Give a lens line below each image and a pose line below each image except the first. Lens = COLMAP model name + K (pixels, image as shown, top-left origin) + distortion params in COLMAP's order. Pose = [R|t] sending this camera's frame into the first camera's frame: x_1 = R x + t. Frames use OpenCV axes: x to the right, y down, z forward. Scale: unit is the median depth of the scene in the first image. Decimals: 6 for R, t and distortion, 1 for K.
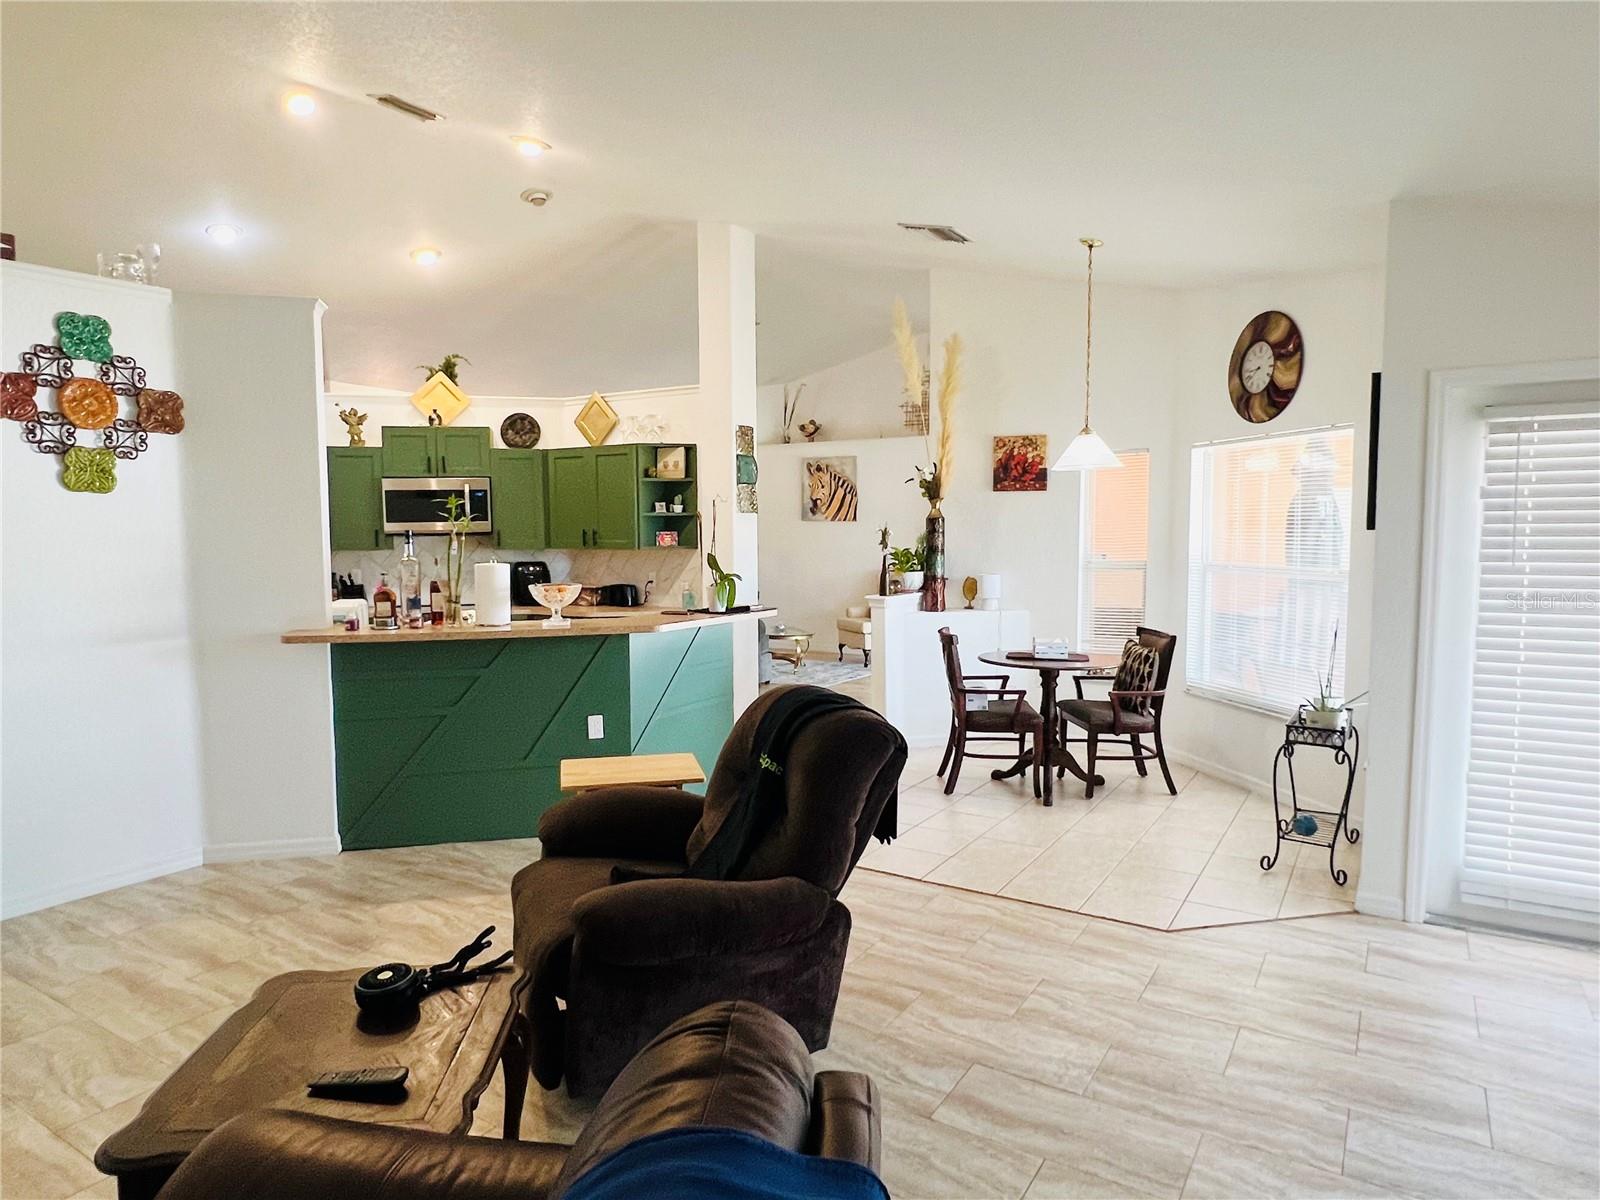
lens RADIAL K [[971.0, 0, 798.3], [0, 971.0, 610.1], [0, 0, 1]] dist [0.000612, -0.001055]
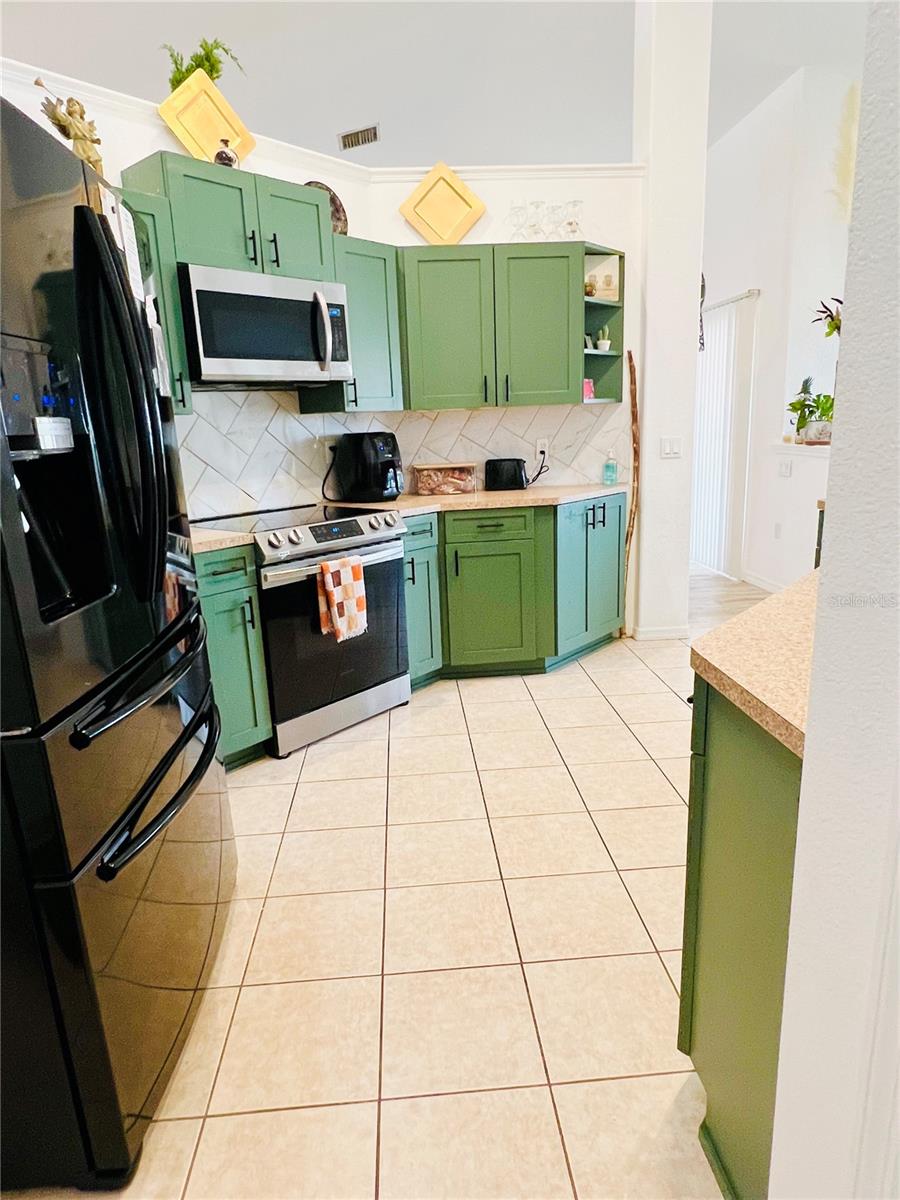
lens RADIAL K [[728.3, 0, 450.0], [0, 728.3, 600.0], [0, 0, 1]] dist [0.000612, -0.001055]
pose [[0.808966, -0.165252, 0.564151, -0.778811], [0.083478, 0.982243, 0.168017, -0.025535], [-0.581898, -0.088826, 0.808396, 0.846742]]
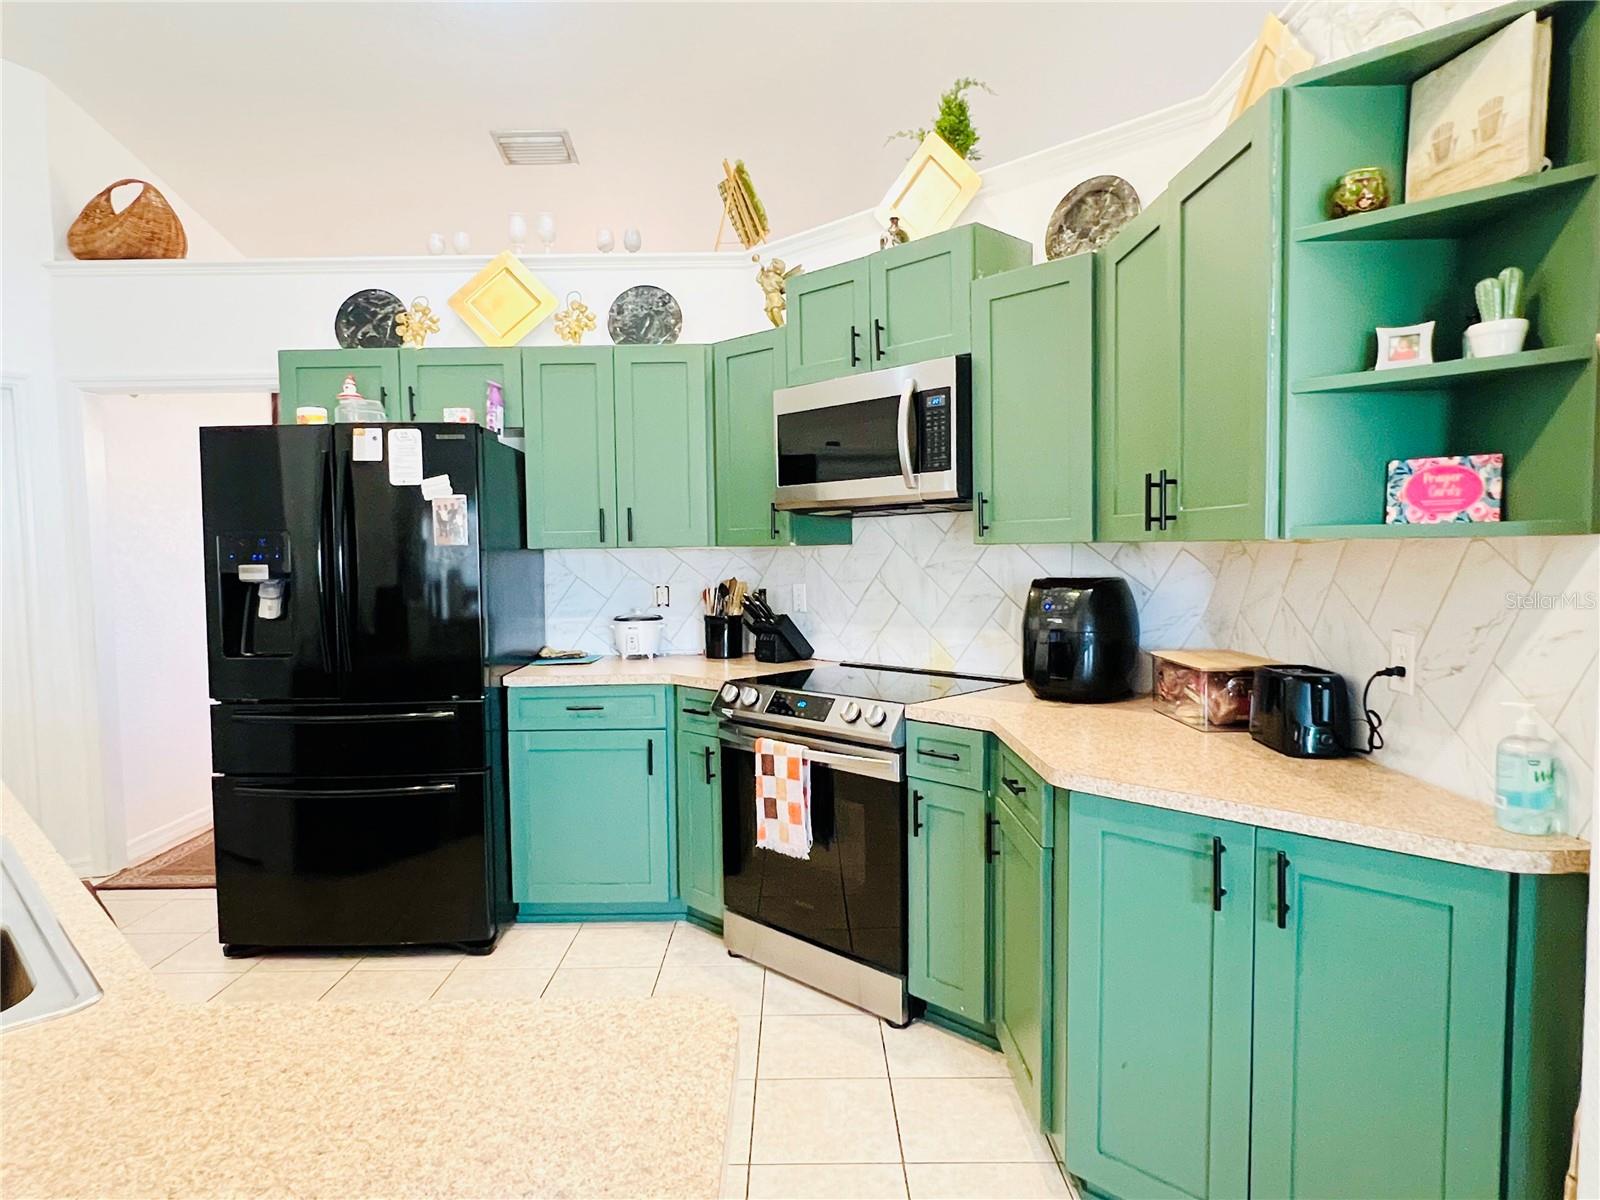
lens RADIAL K [[971.0, 0, 798.3], [0, 971.0, 610.1], [0, 0, 1]] dist [0.000612, -0.001055]
pose [[0.534887, 0.054015, -0.843195, -0.036310], [-0.059826, 0.997871, 0.025972, -0.060612], [0.842803, 0.036553, 0.536980, 1.067075]]
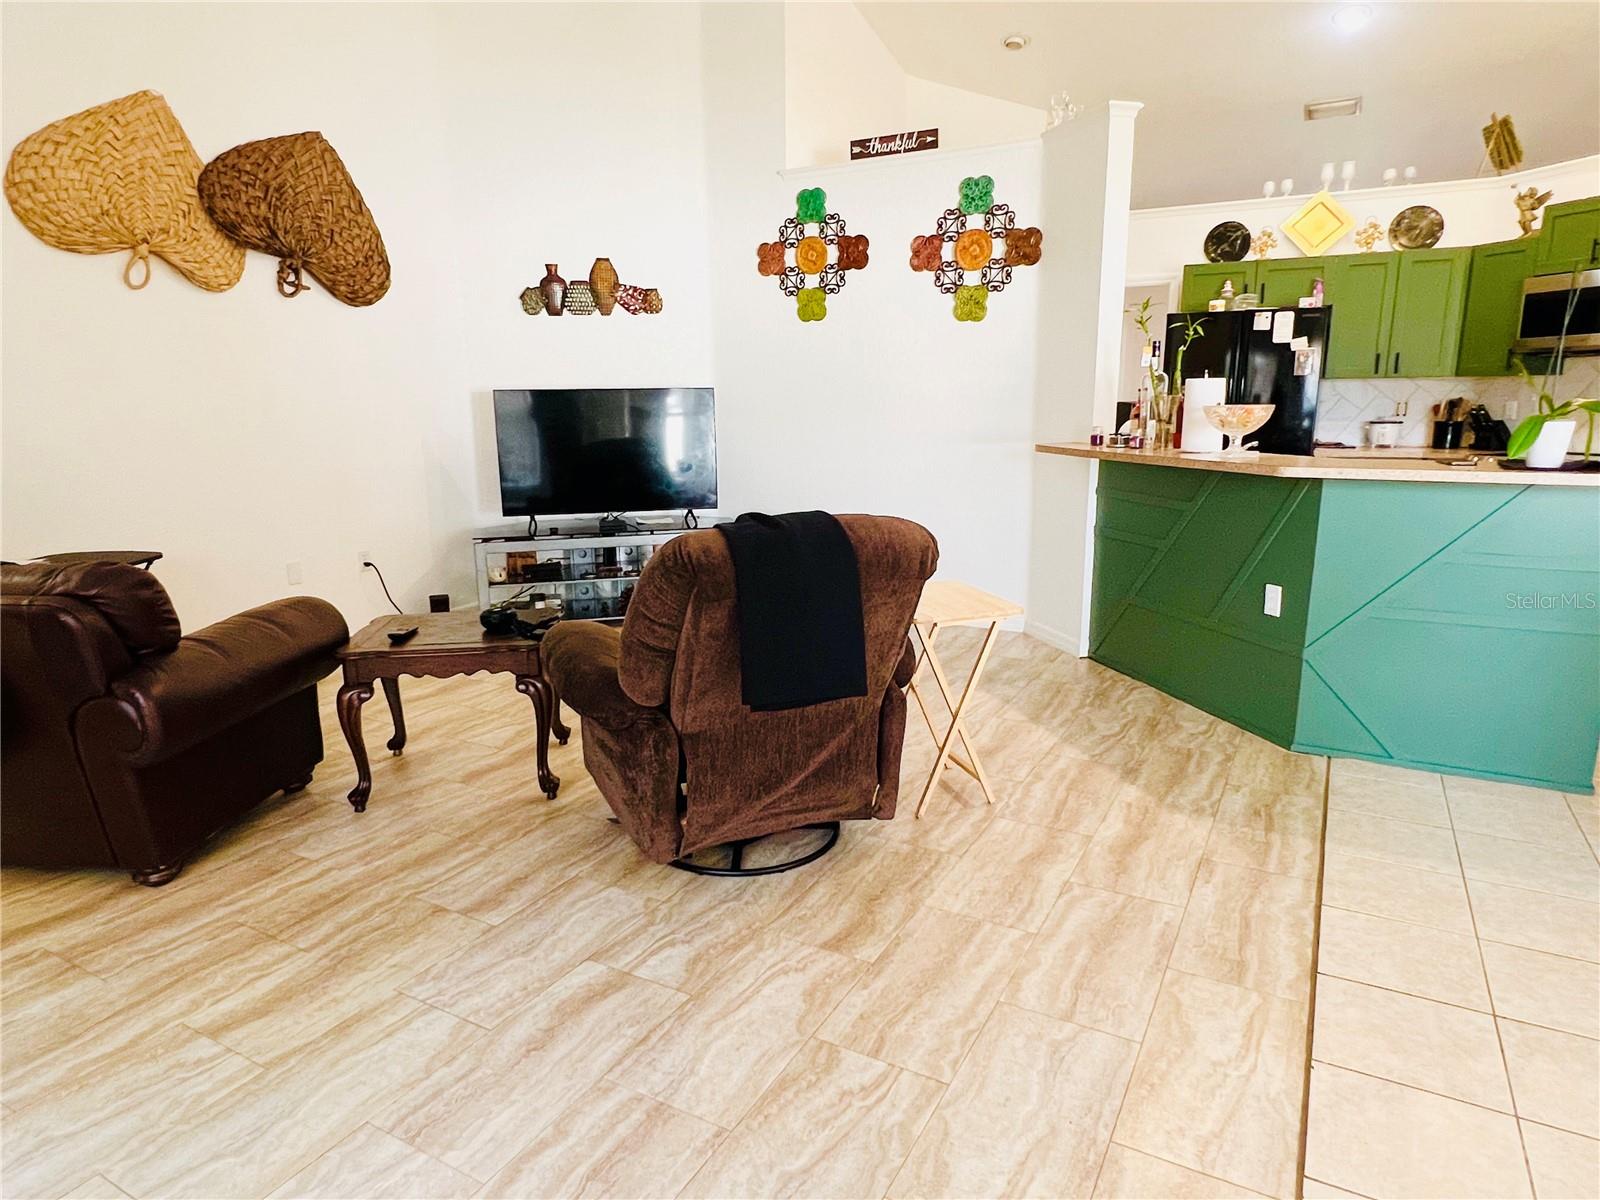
lens RADIAL K [[971.0, 0, 798.3], [0, 971.0, 610.1], [0, 0, 1]] dist [0.000612, -0.001055]
pose [[0.055340, 0.223389, -0.973157, 0.477727], [-0.073736, 0.972904, 0.219138, -0.009546], [0.995741, 0.059630, 0.070312, 0.546668]]
